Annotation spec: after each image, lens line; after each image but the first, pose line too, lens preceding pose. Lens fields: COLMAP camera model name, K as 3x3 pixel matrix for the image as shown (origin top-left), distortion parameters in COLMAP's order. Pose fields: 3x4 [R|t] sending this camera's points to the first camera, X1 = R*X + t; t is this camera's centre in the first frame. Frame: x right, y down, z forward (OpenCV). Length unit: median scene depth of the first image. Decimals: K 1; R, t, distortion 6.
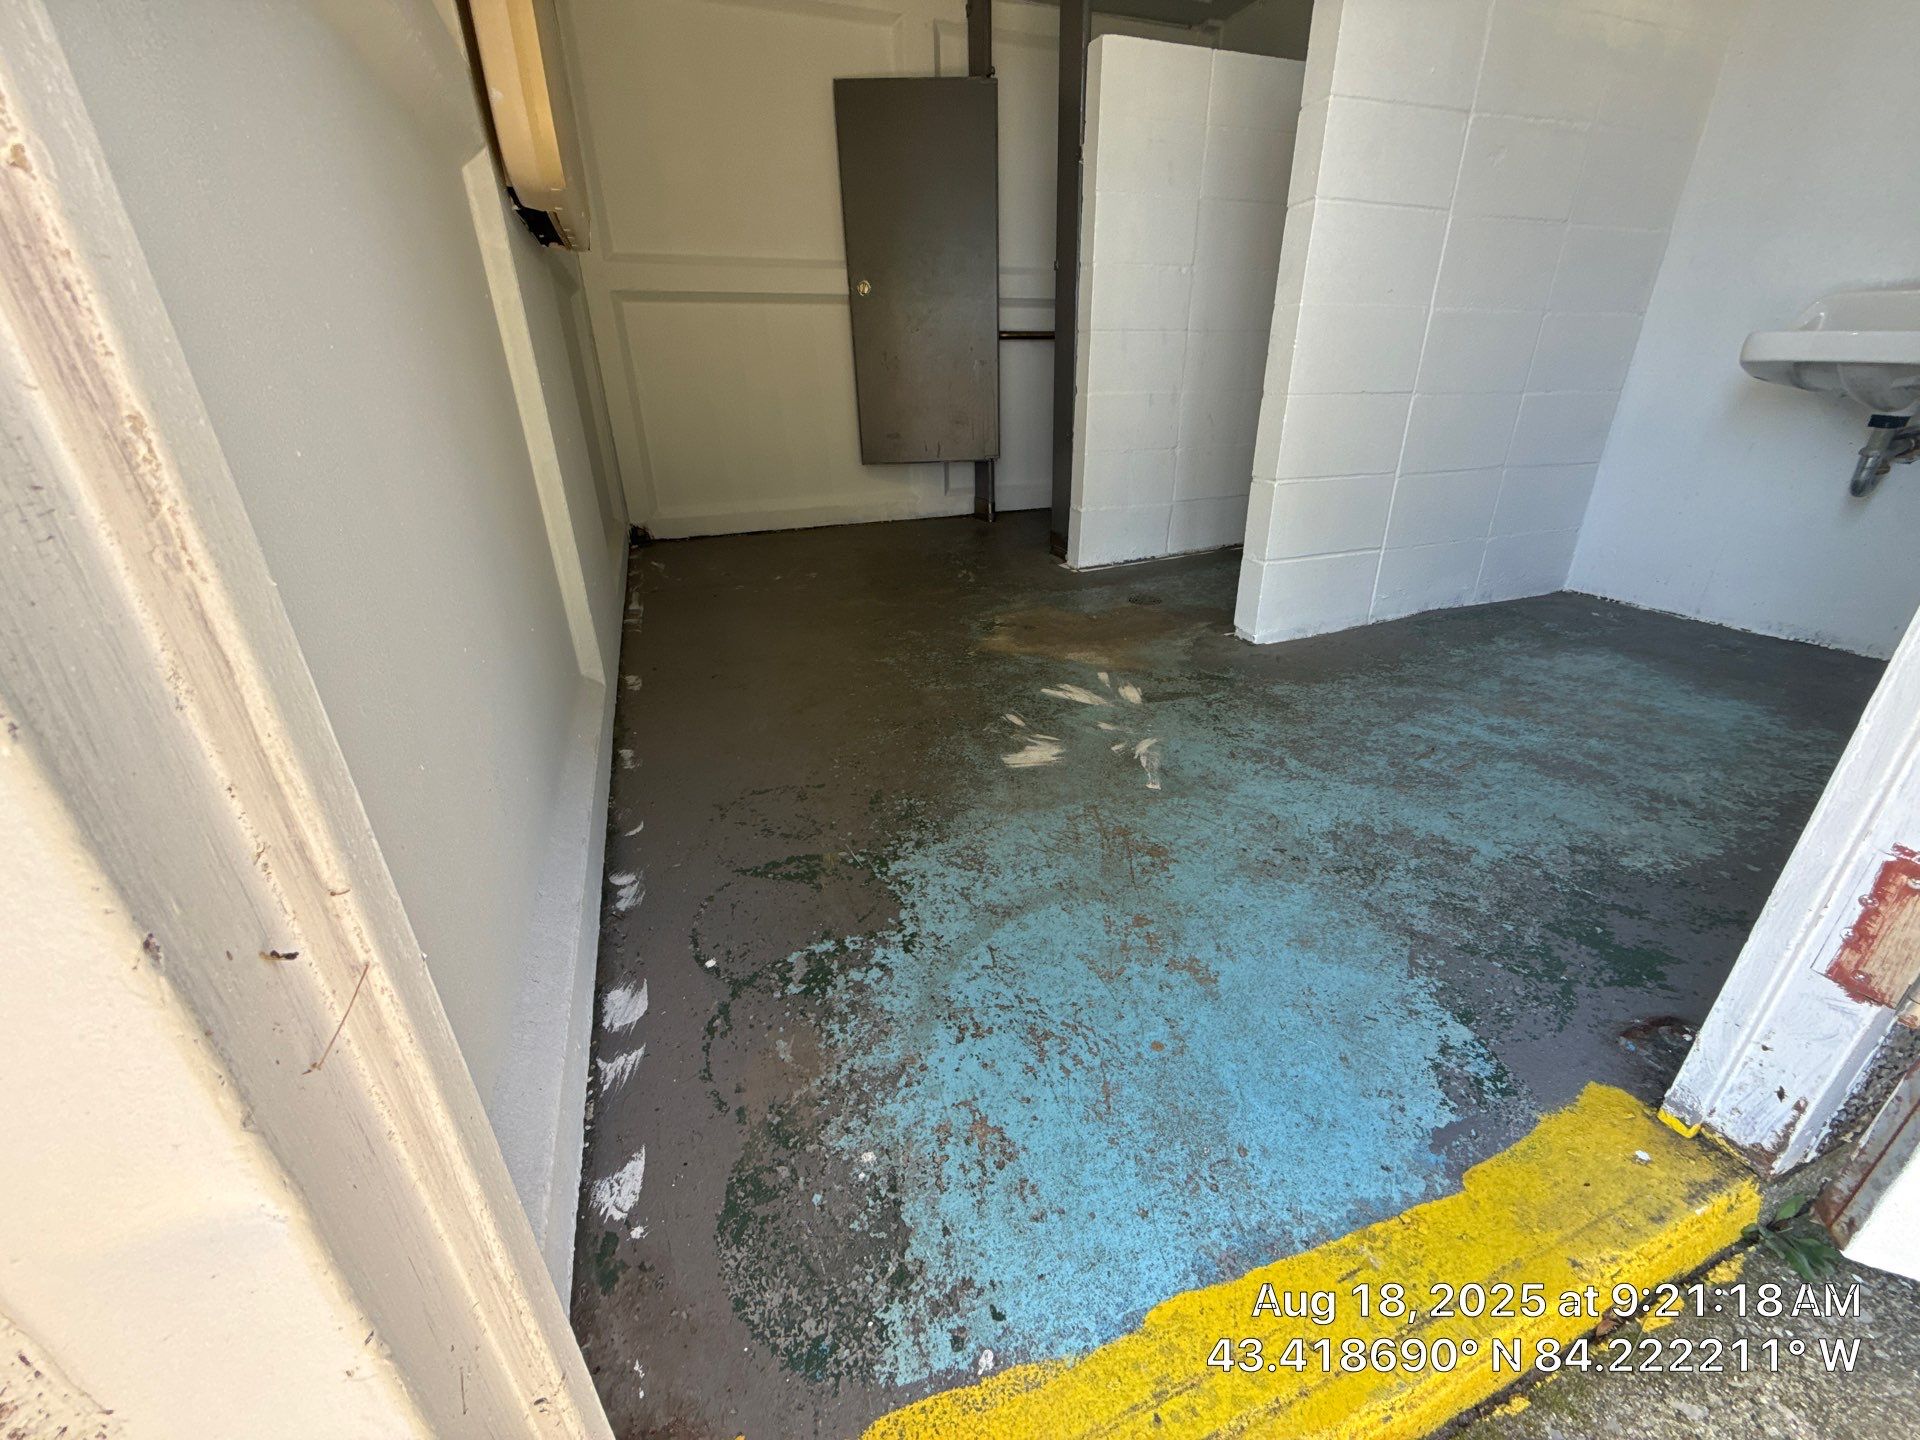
lens RADIAL K [[766.1, 0, 957.9], [0, 766.1, 723.8], [0, 0, 1]] dist [-0.001144, 0.000507]
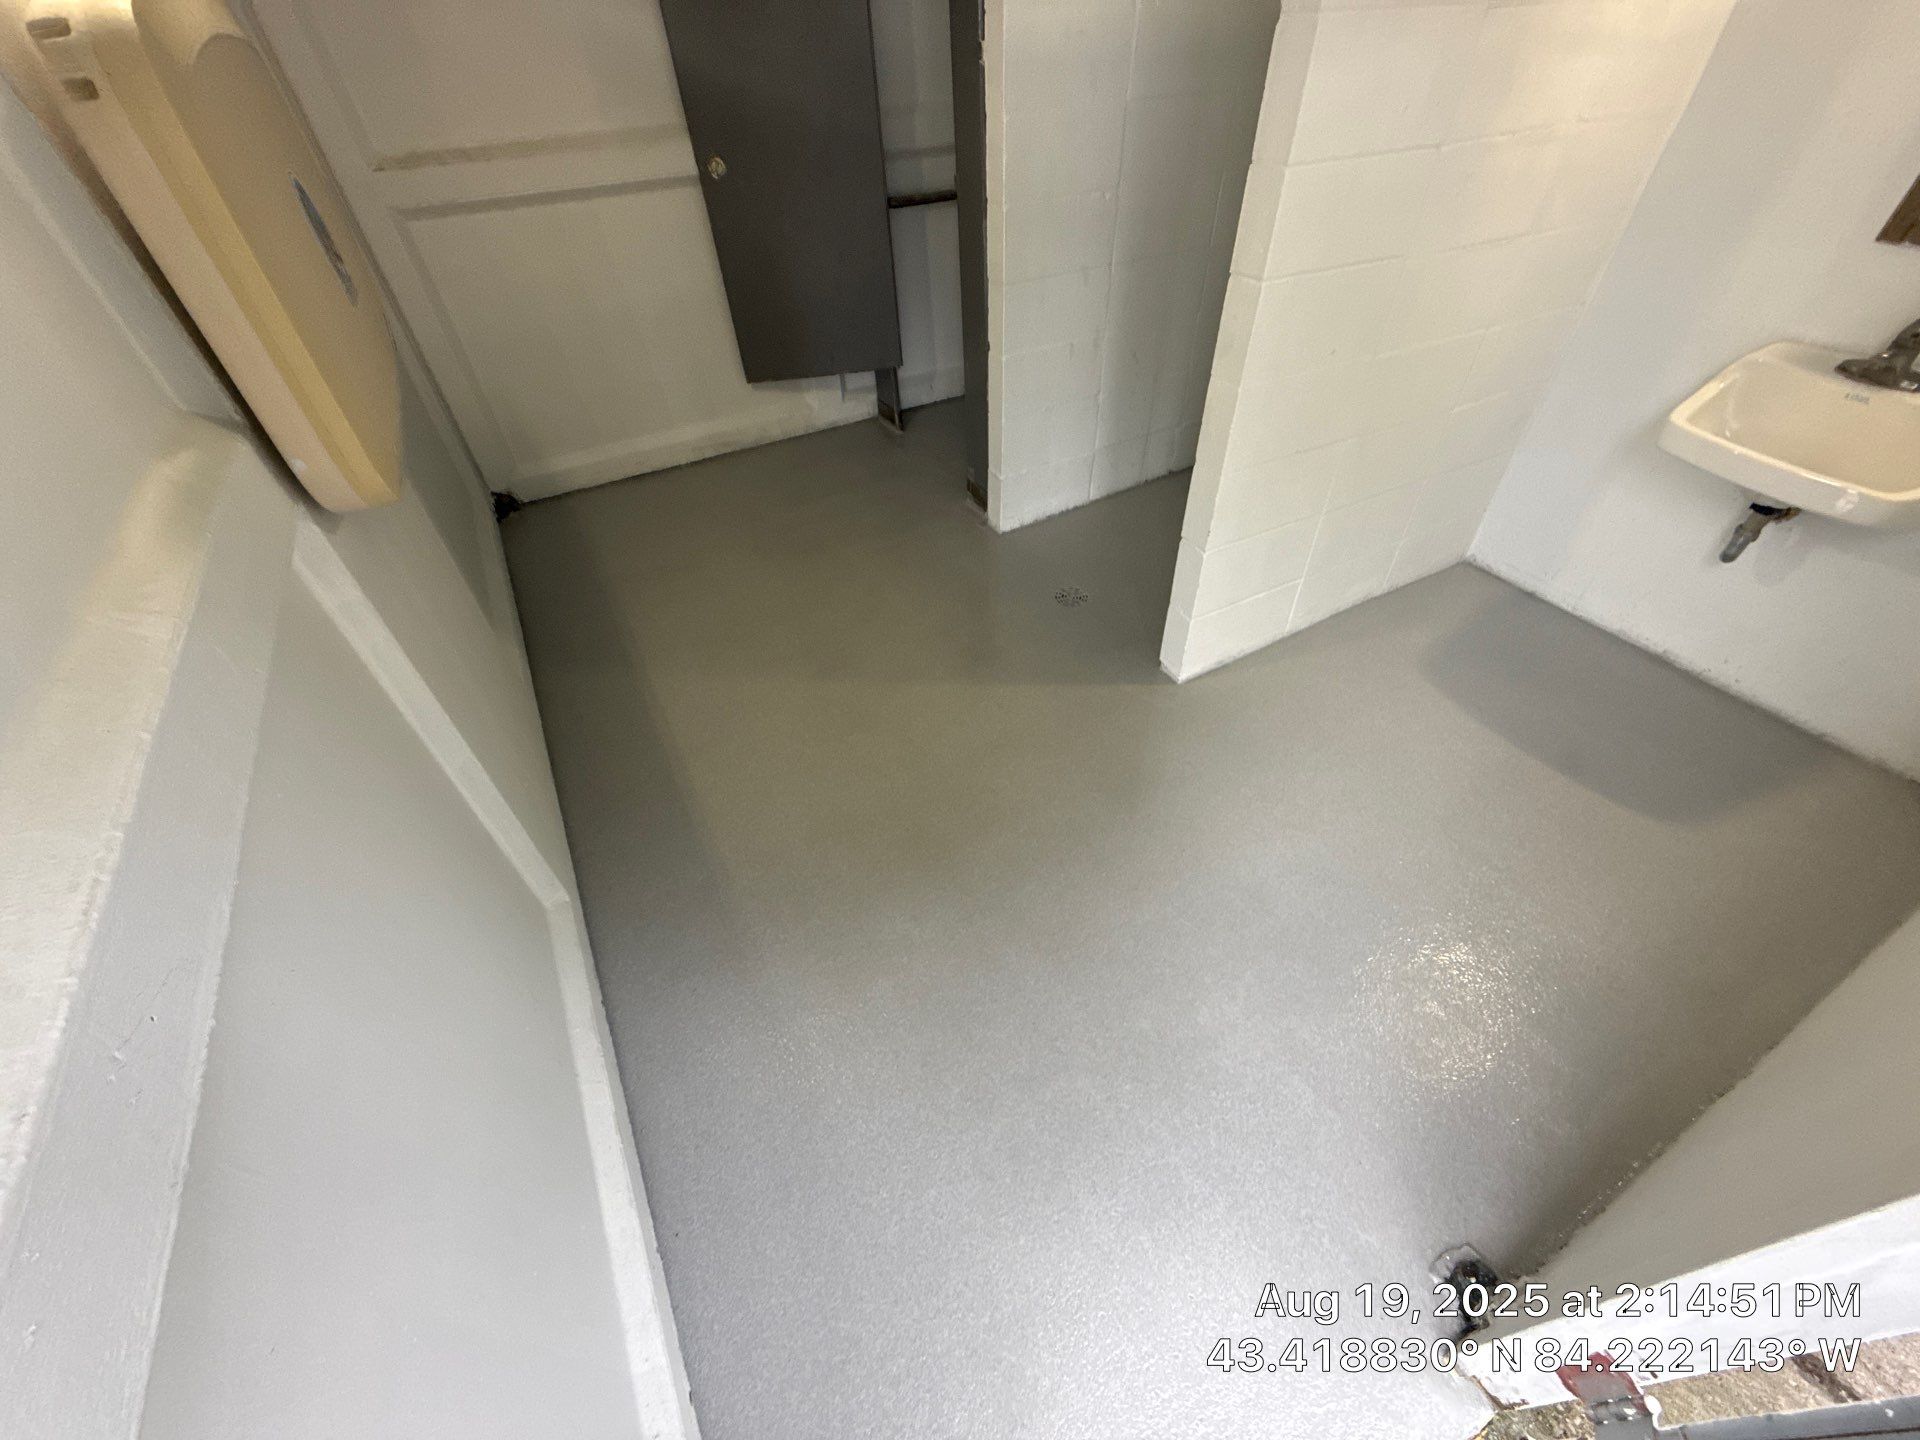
lens RADIAL K [[766.1, 0, 960.2], [0, 766.1, 723.2], [0, 0, 1]] dist [-0.001144, 0.000507]
pose [[0.989961, -0.106412, 0.093024, -0.017405], [0.069372, 0.939245, 0.336164, -0.707725], [-0.123144, -0.326336, 0.937198, 0.066777]]
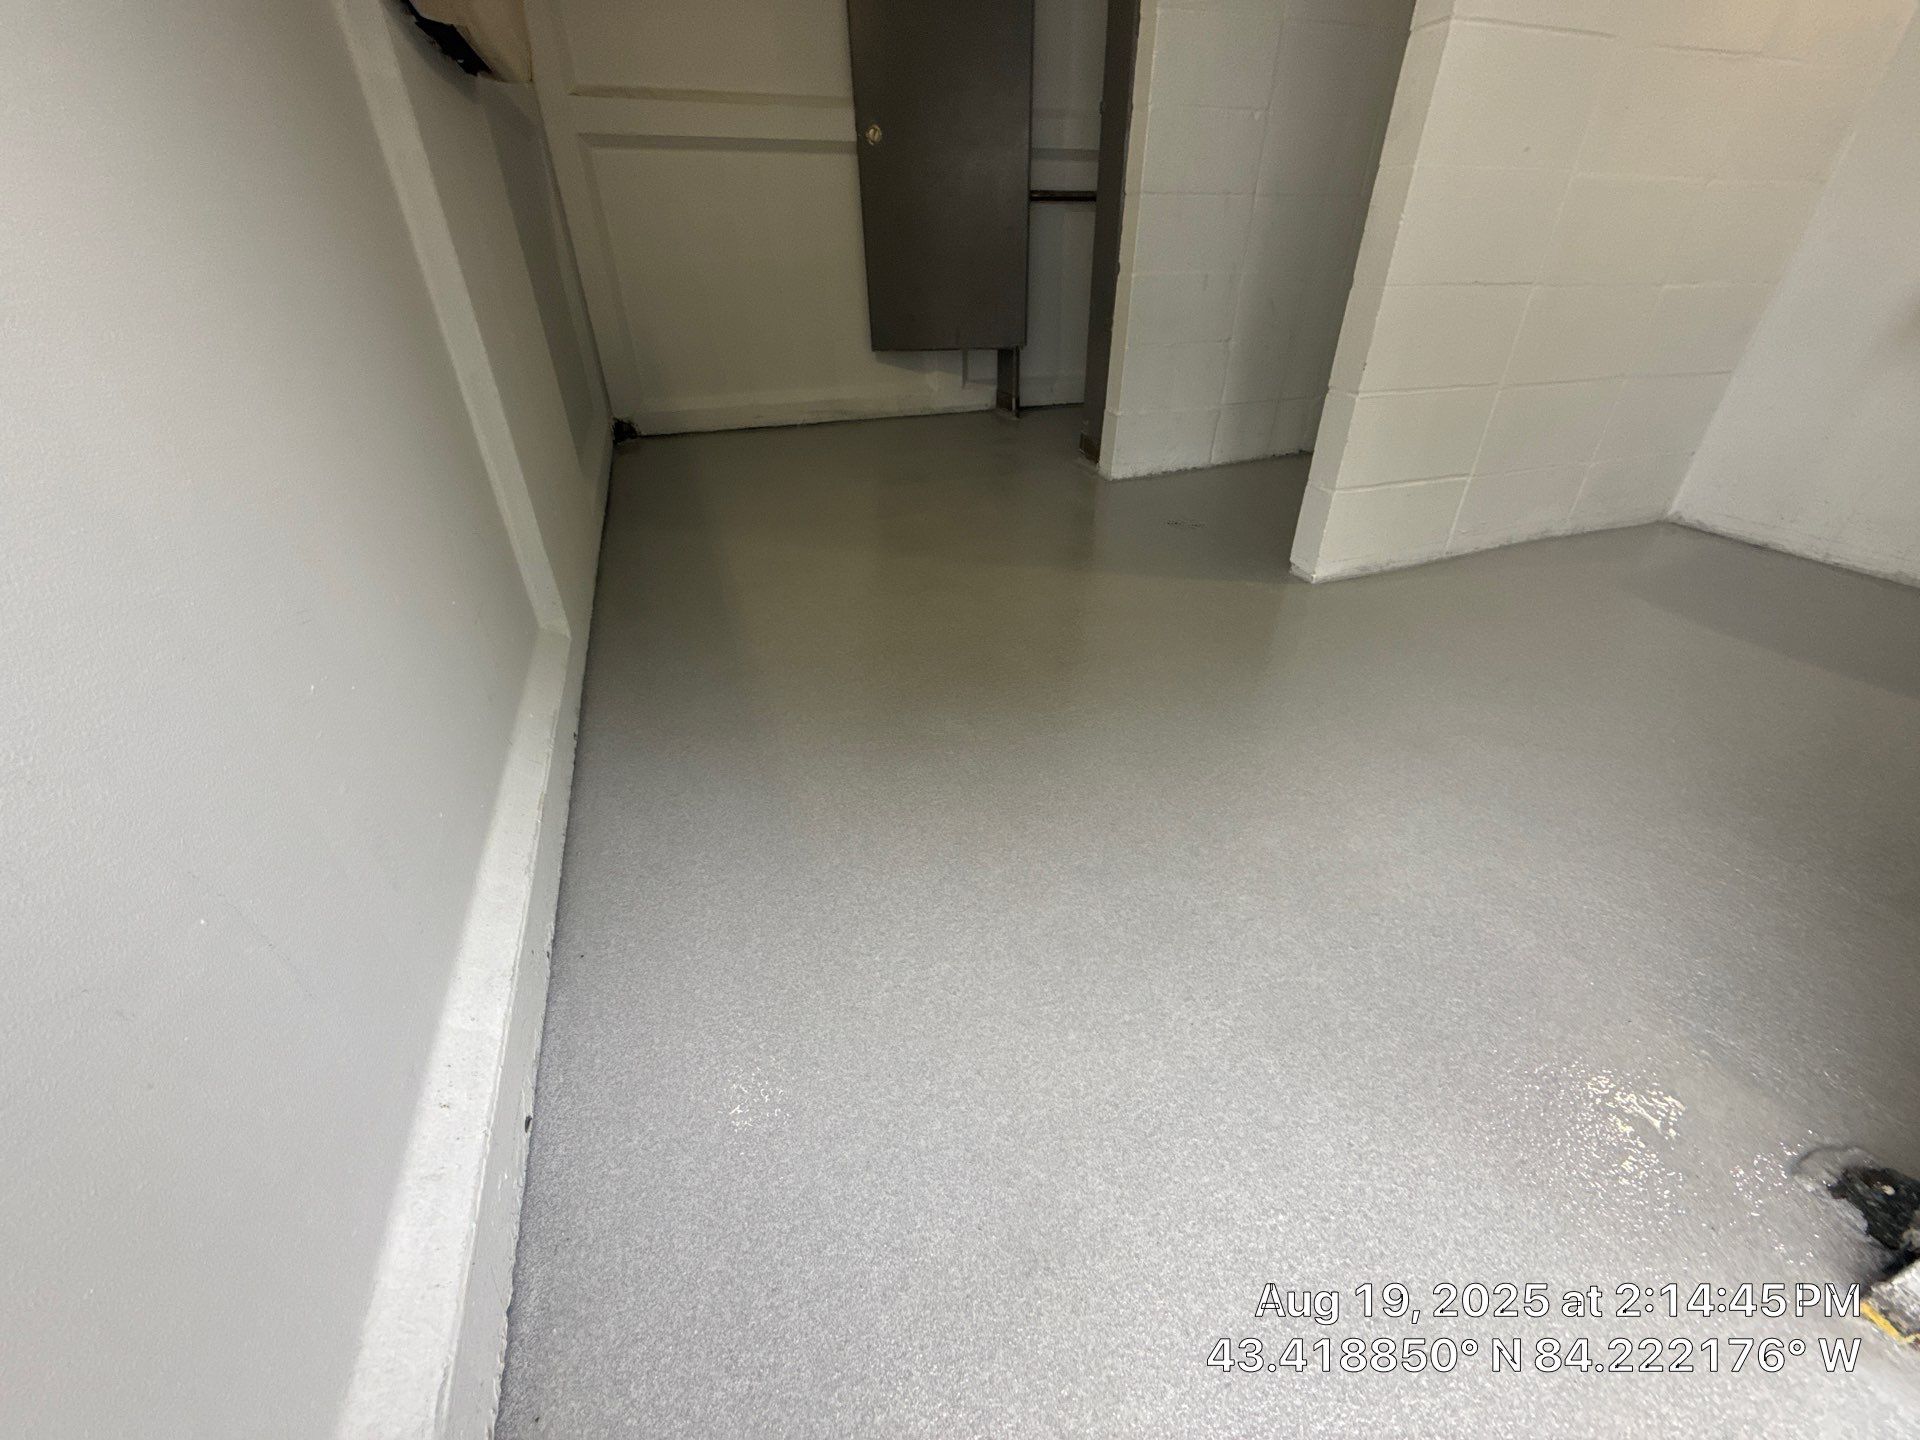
lens RADIAL K [[766.1, 0, 958.7], [0, 766.1, 721.7], [0, 0, 1]] dist [-0.001144, 0.000507]
pose [[0.999703, 0.021334, -0.011760, -0.010610], [-0.019493, 0.990093, 0.139050, -0.103557], [0.014610, -0.138780, 0.990215, 0.164474]]
